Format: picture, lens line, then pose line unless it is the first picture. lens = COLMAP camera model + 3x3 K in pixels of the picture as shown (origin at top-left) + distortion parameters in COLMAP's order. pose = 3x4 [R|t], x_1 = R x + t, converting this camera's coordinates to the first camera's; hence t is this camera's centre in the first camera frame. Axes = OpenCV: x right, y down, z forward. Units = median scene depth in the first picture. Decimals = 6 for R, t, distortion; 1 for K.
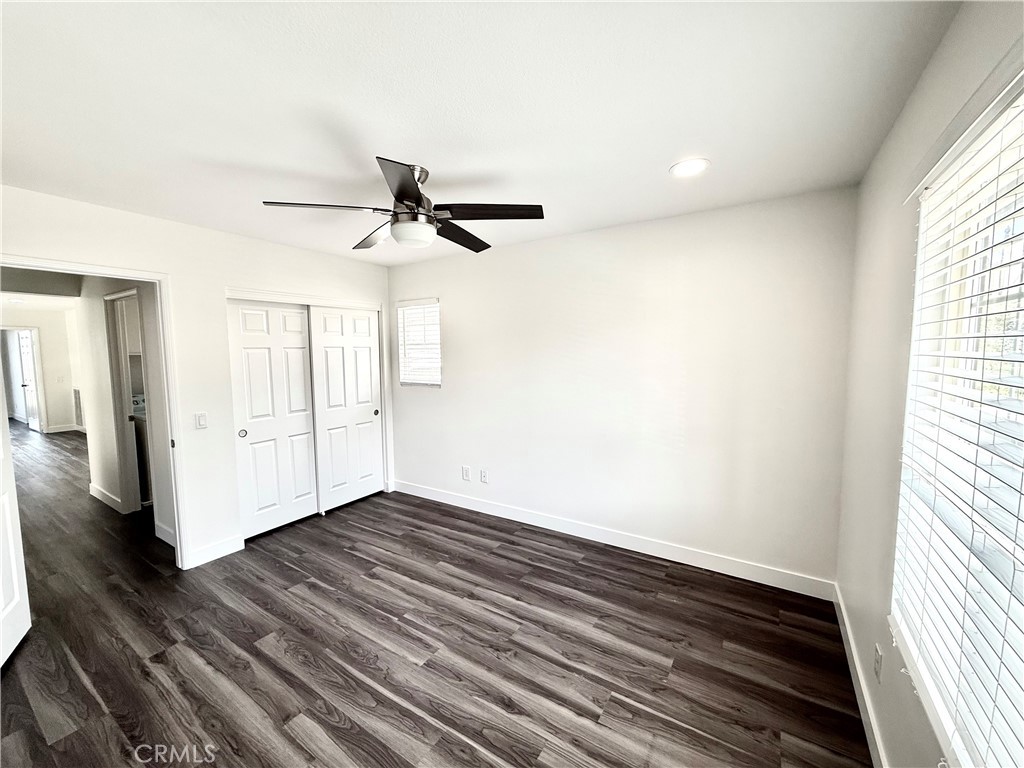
lens RADIAL K [[408.8, 0, 508.5], [0, 408.8, 385.2], [0, 0, 1]] dist [-0.001025, 0.000274]
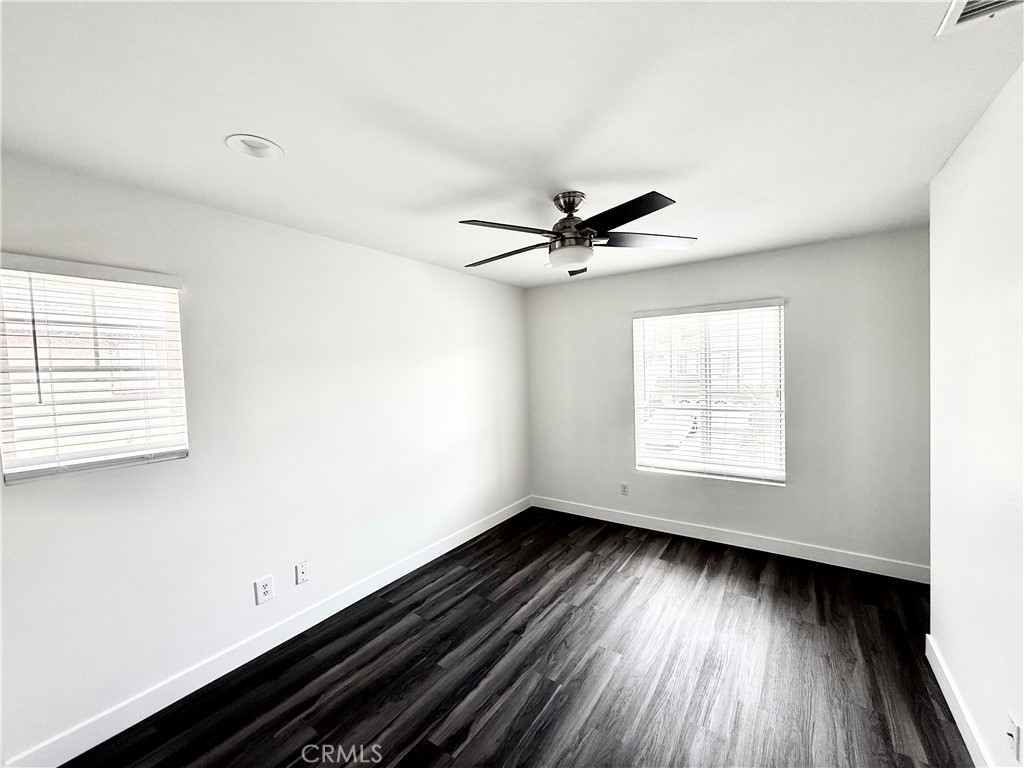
lens RADIAL K [[408.8, 0, 508.5], [0, 408.8, 385.2], [0, 0, 1]] dist [-0.001025, 0.000274]
pose [[0.042072, -0.029796, 0.998670, -0.899570], [0.114648, 0.993097, 0.024800, -0.066491], [-0.992515, 0.113452, 0.045198, 0.809883]]
